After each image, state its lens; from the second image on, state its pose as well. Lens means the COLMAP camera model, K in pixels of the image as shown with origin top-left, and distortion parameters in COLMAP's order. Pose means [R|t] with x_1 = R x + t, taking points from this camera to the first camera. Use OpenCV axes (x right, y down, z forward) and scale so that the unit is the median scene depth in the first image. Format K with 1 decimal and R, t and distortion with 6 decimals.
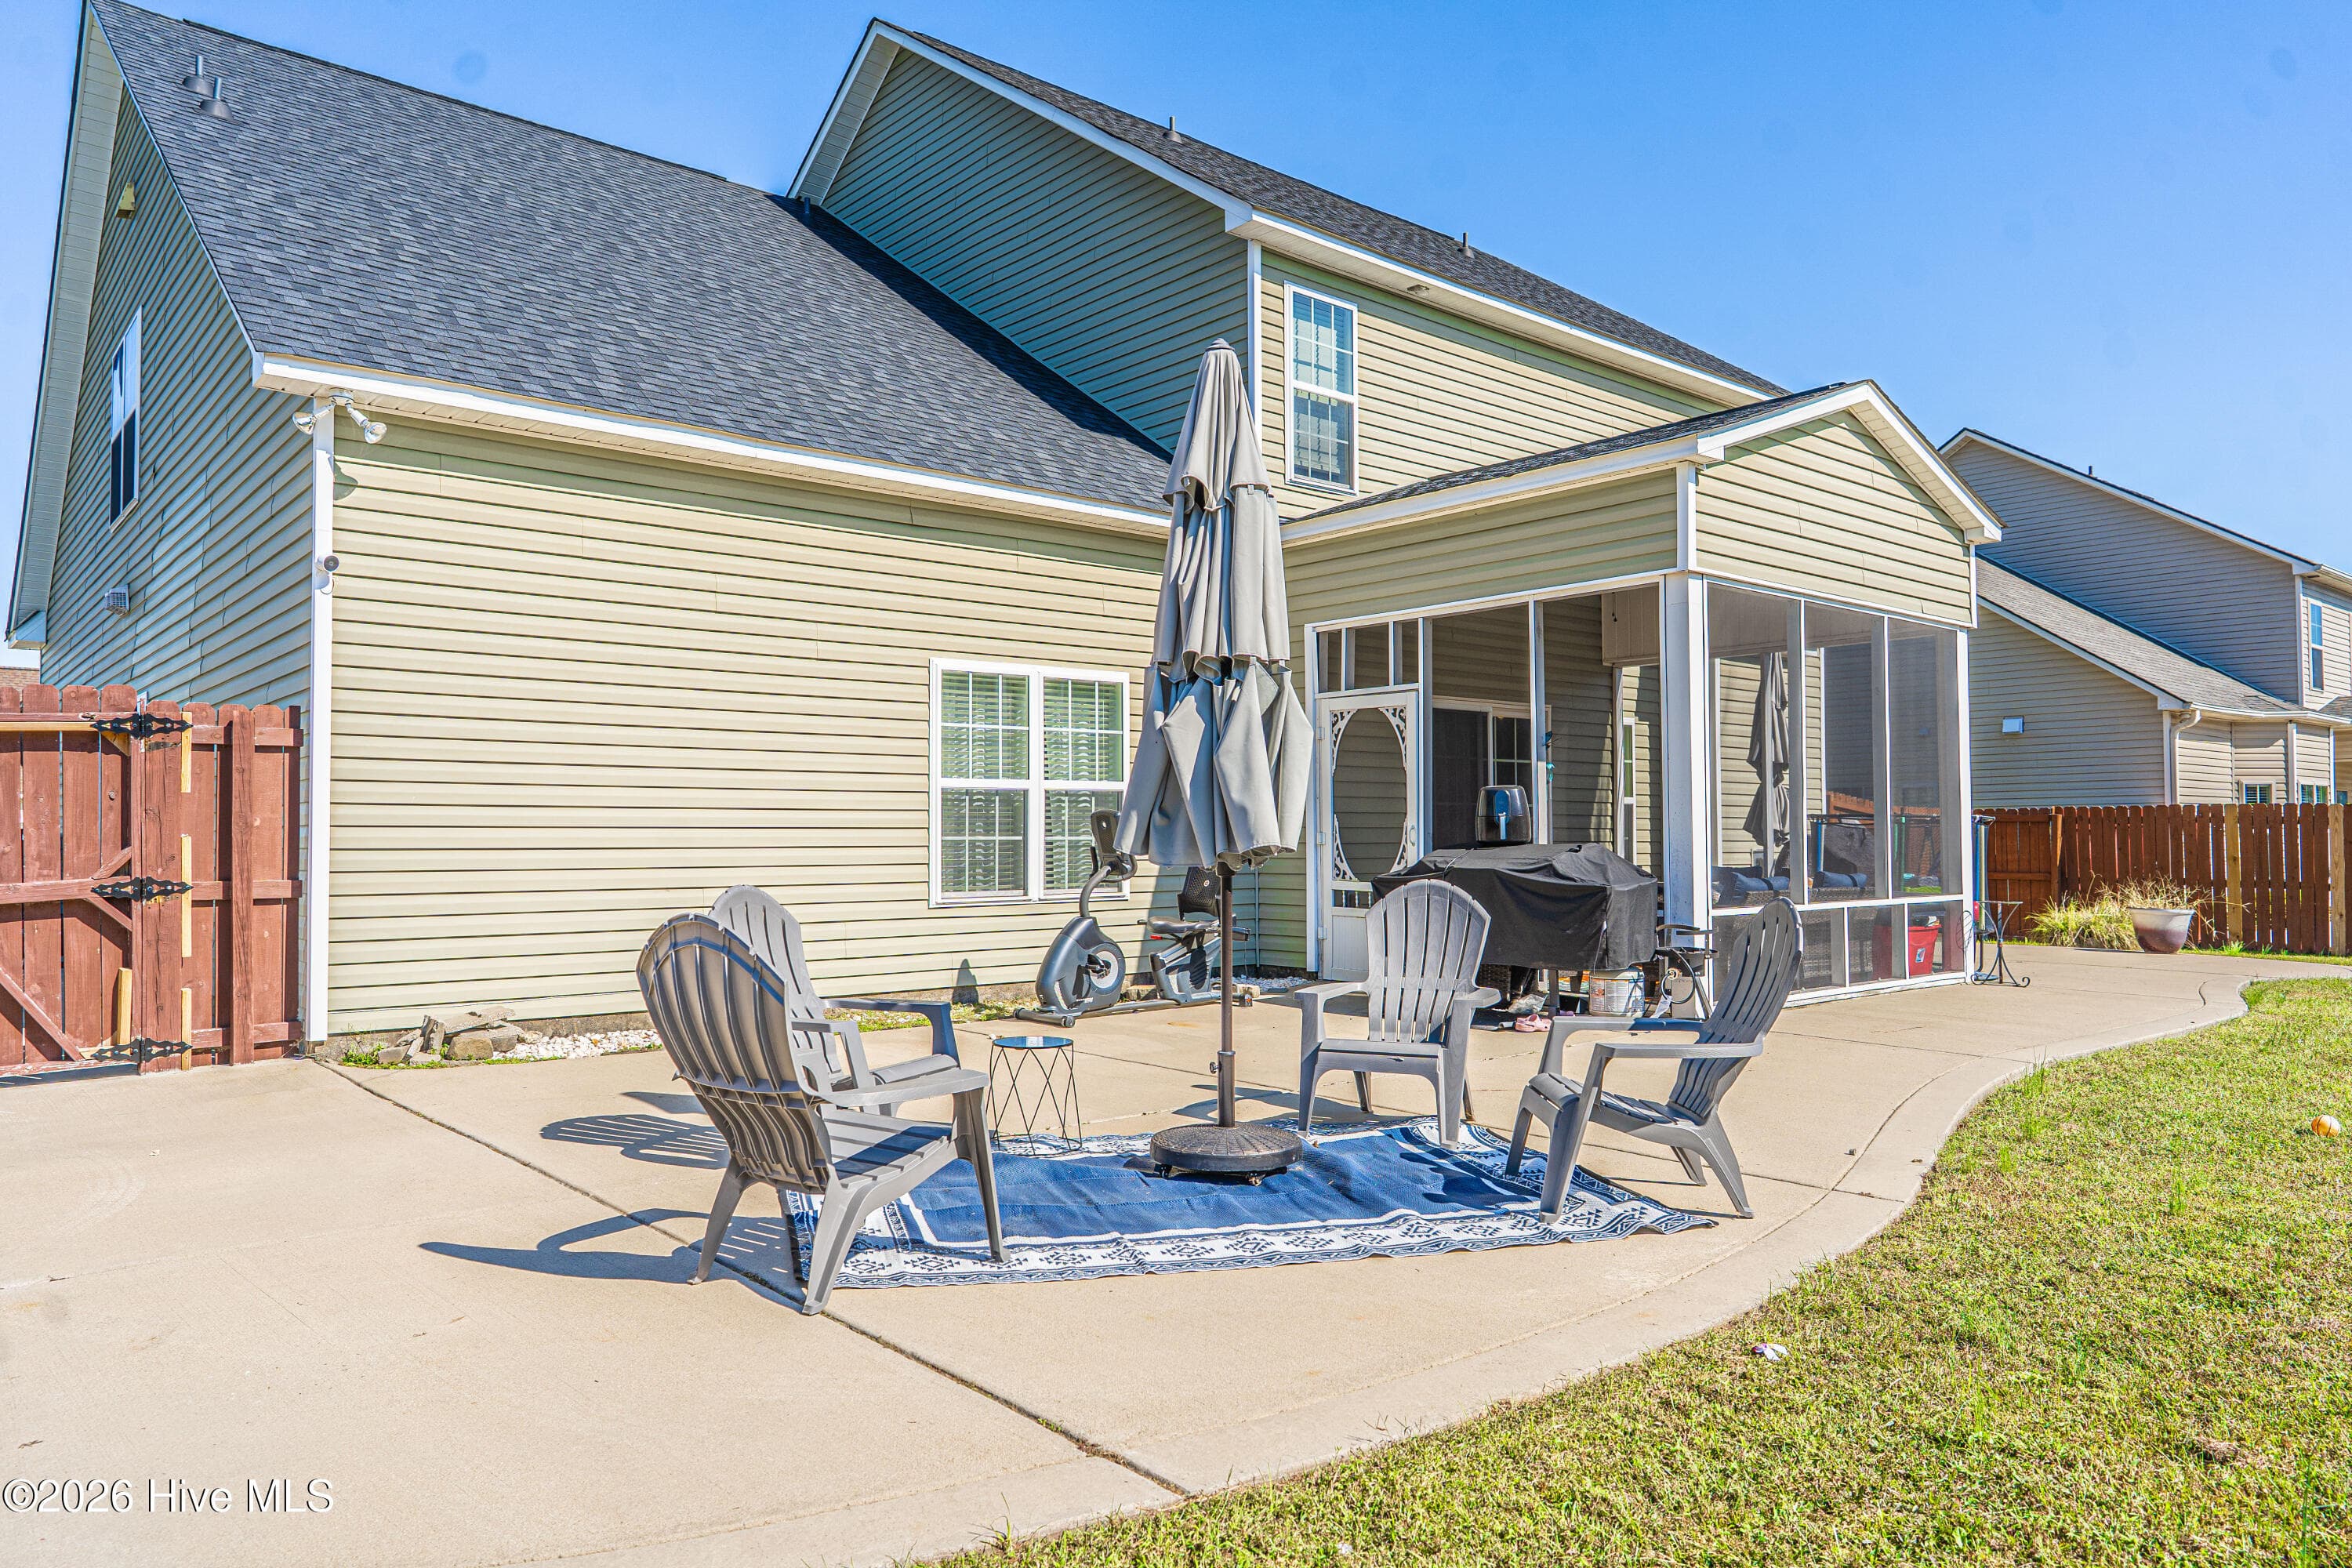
lens RADIAL K [[1592.4, 0, 1160.6], [0, 1592.4, 794.3], [0, 0, 1]] dist [-0.004933, 0.005832]
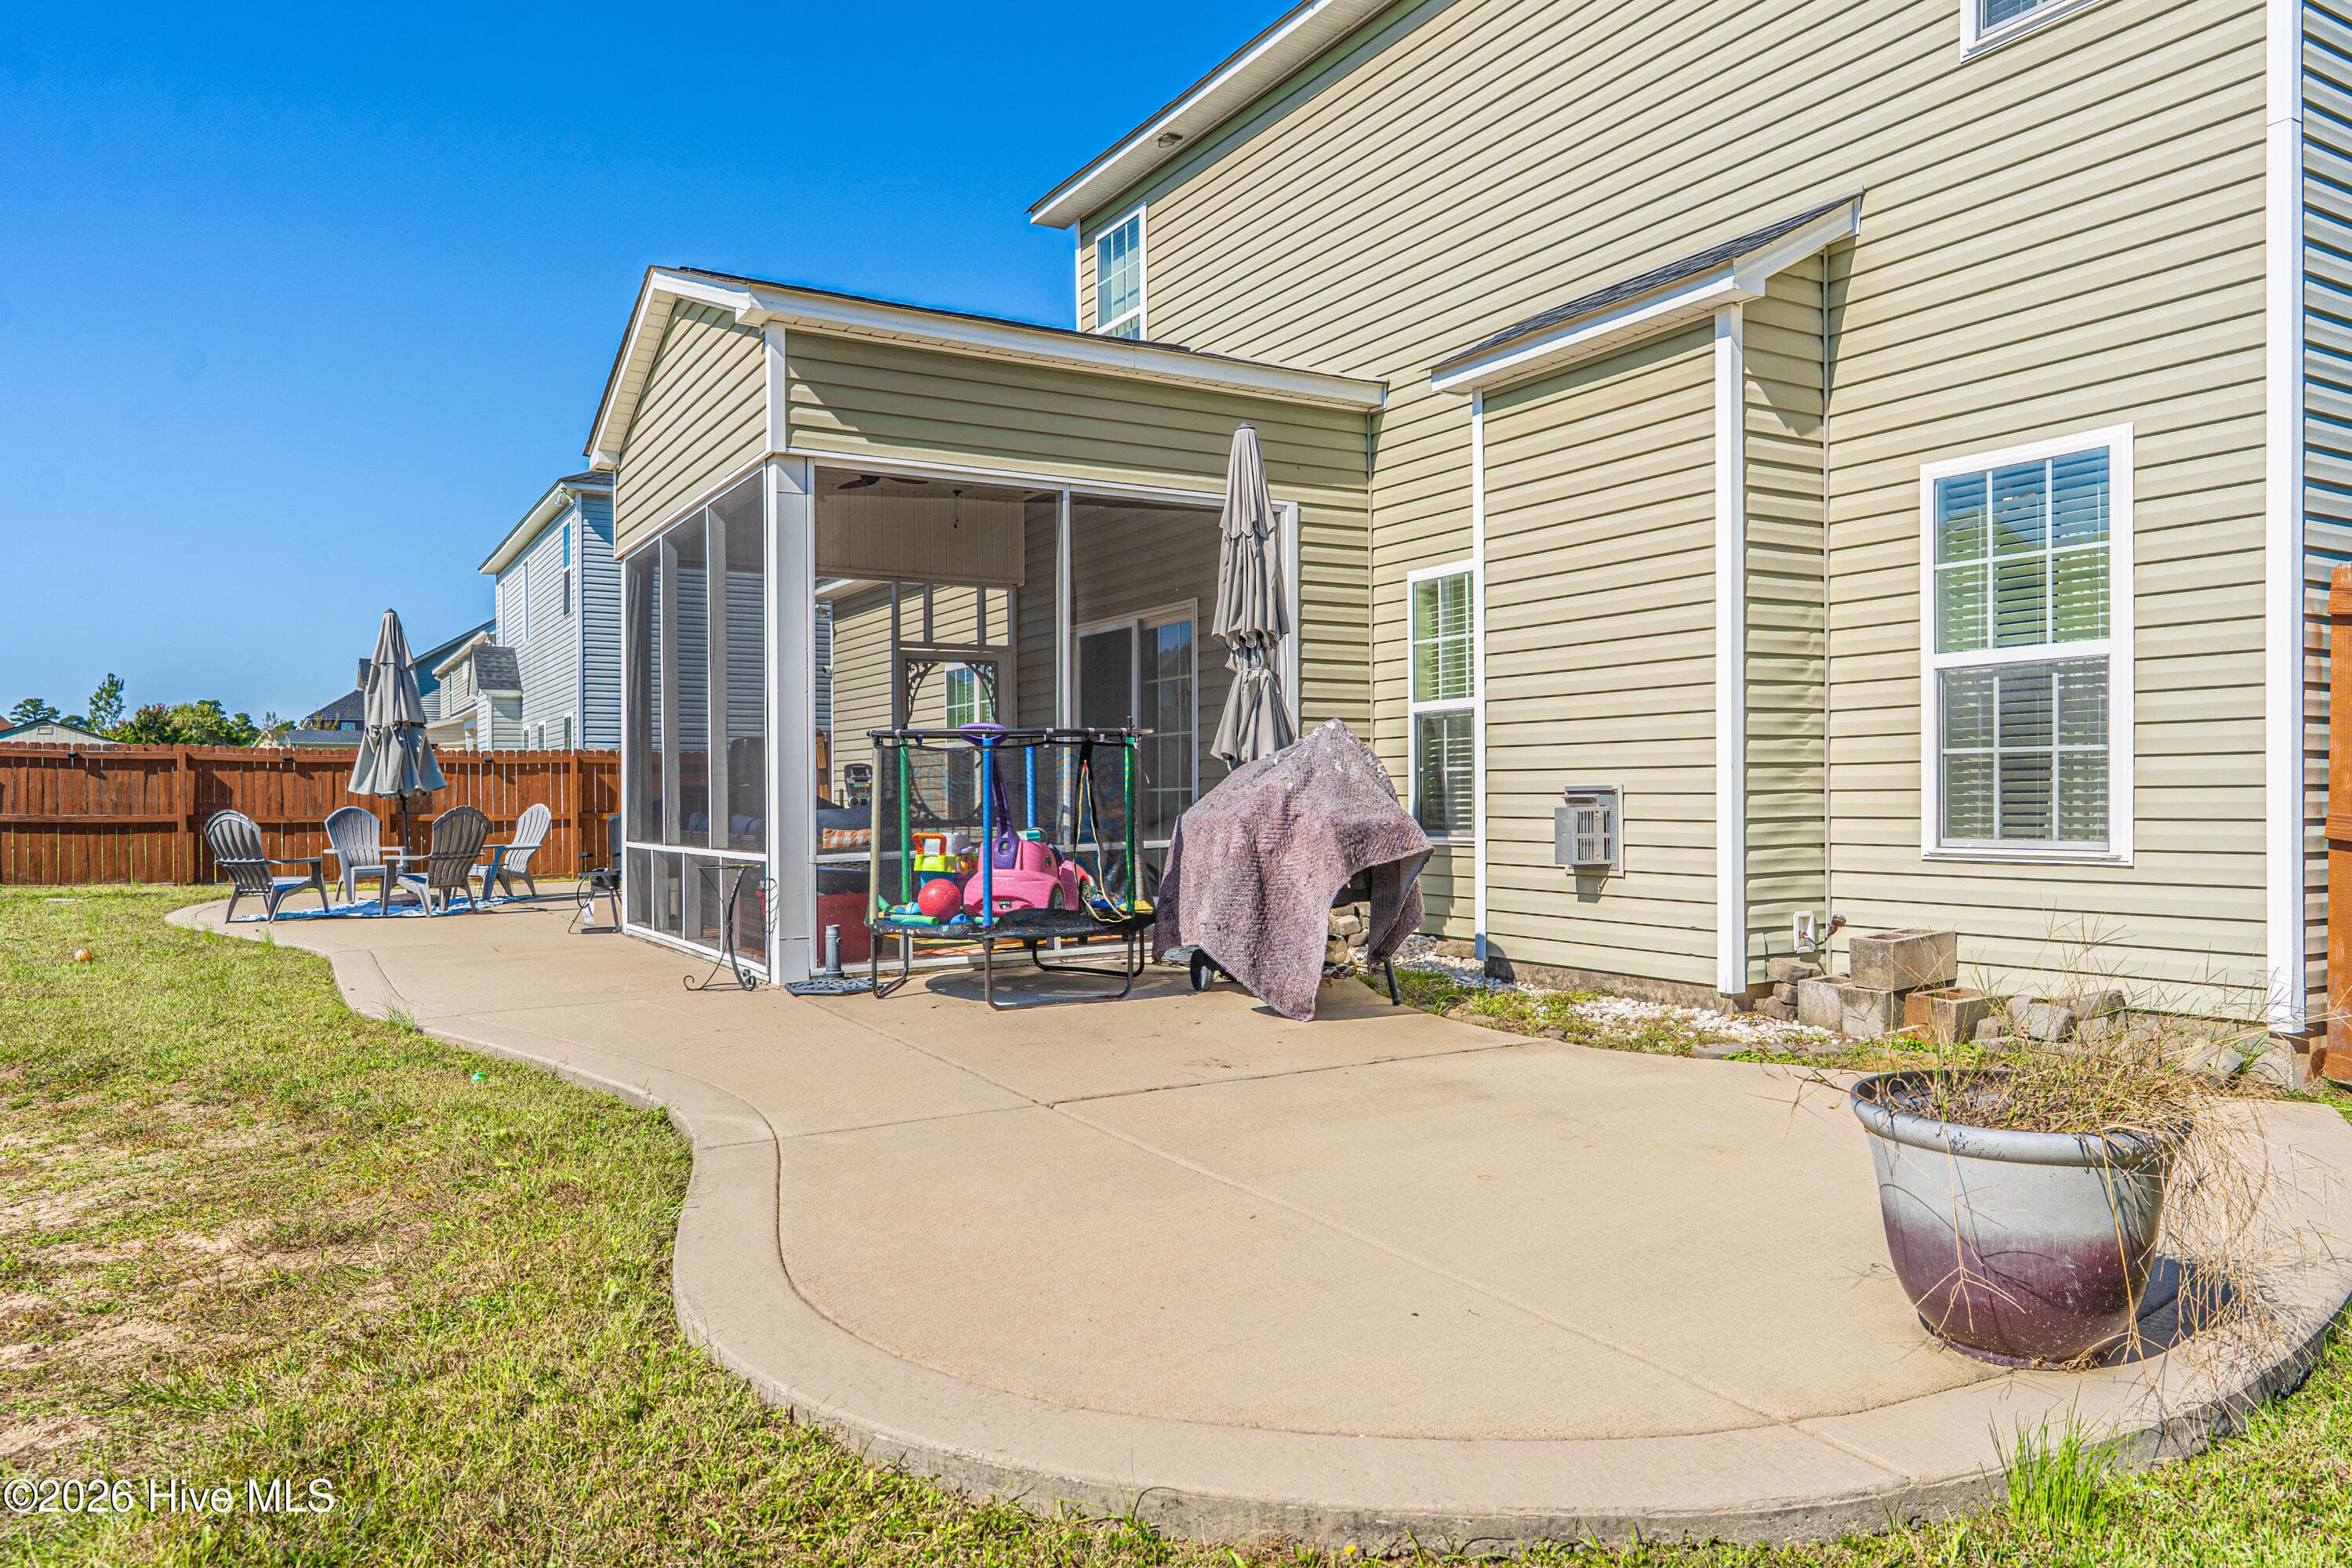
lens RADIAL K [[1592.4, 0, 1180.4], [0, 1592.4, 815.5], [0, 0, 1]] dist [-0.004933, 0.005832]
pose [[-0.191361, 0.014562, -0.981412, 1.263972], [0.037123, 0.999282, 0.007589, 0.052865], [0.980818, -0.034981, -0.191764, 1.448272]]
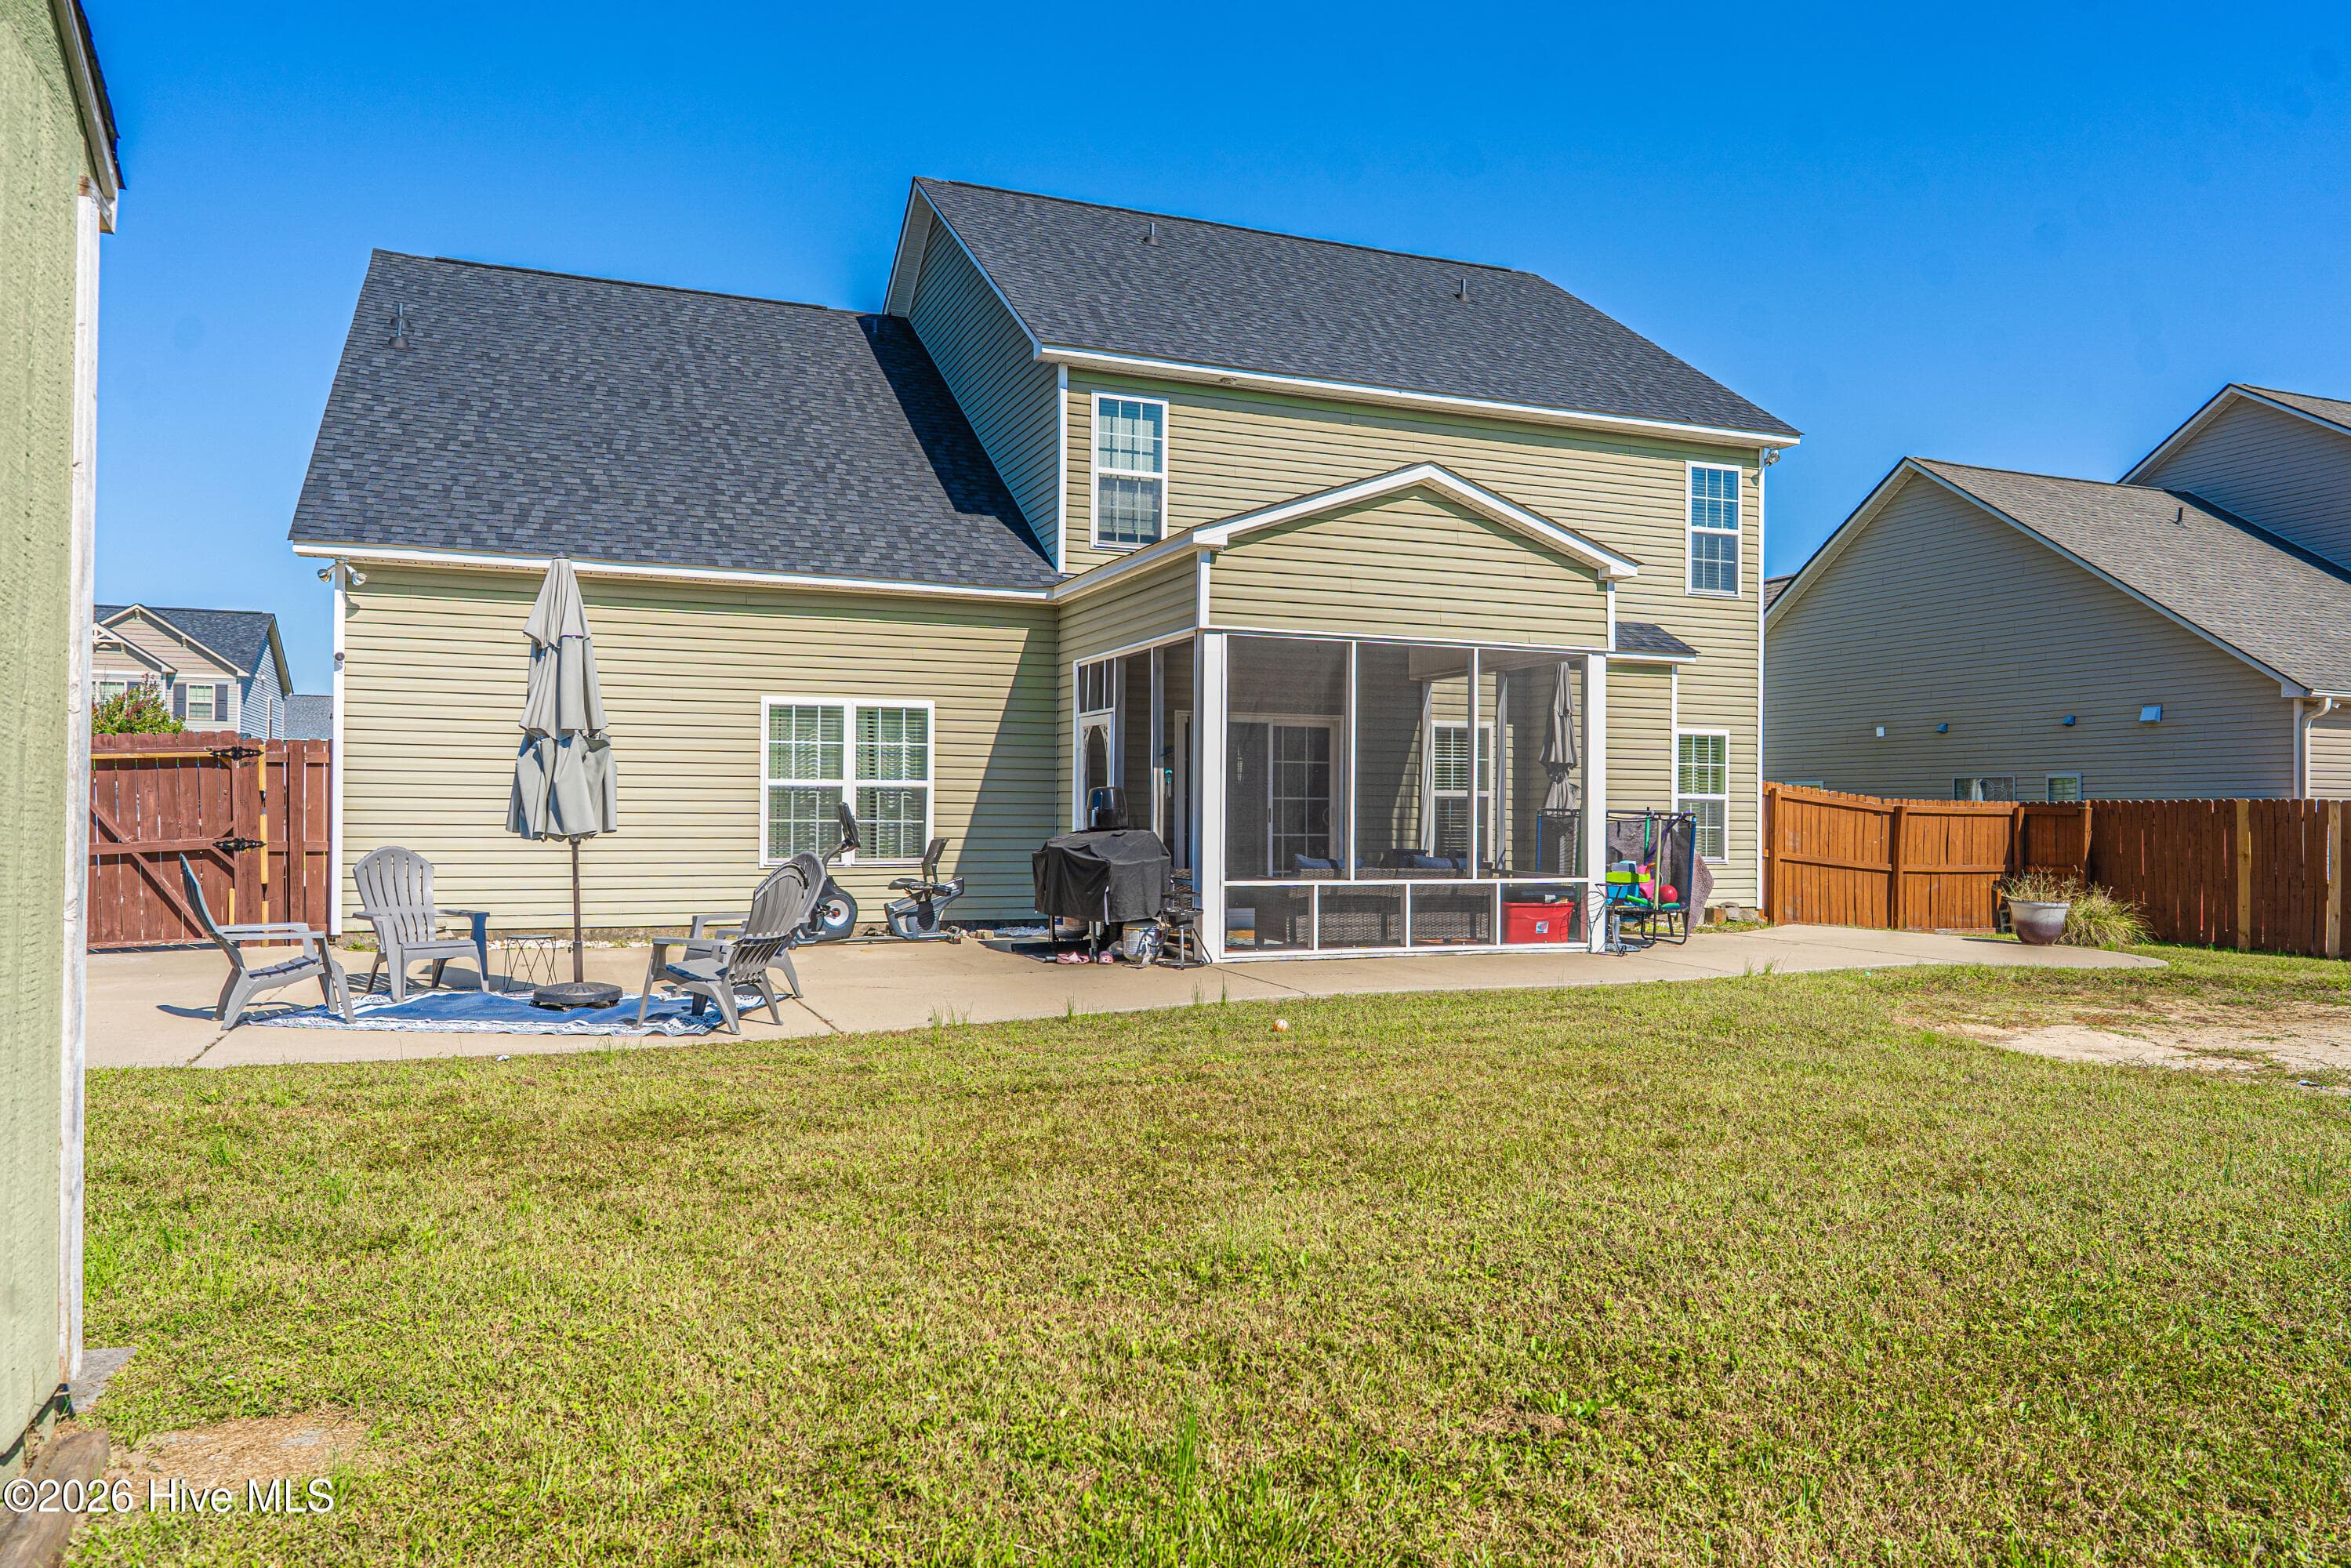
lens RADIAL K [[1591.8, 0, 1140.4], [0, 1591.8, 822.8], [0, 0, 1]] dist [-0.004933, 0.005832]
pose [[0.942822, 0.013923, -0.333007, 0.644112], [-0.002505, 0.999395, 0.034690, -0.020644], [0.333288, -0.031873, 0.942286, -0.247363]]
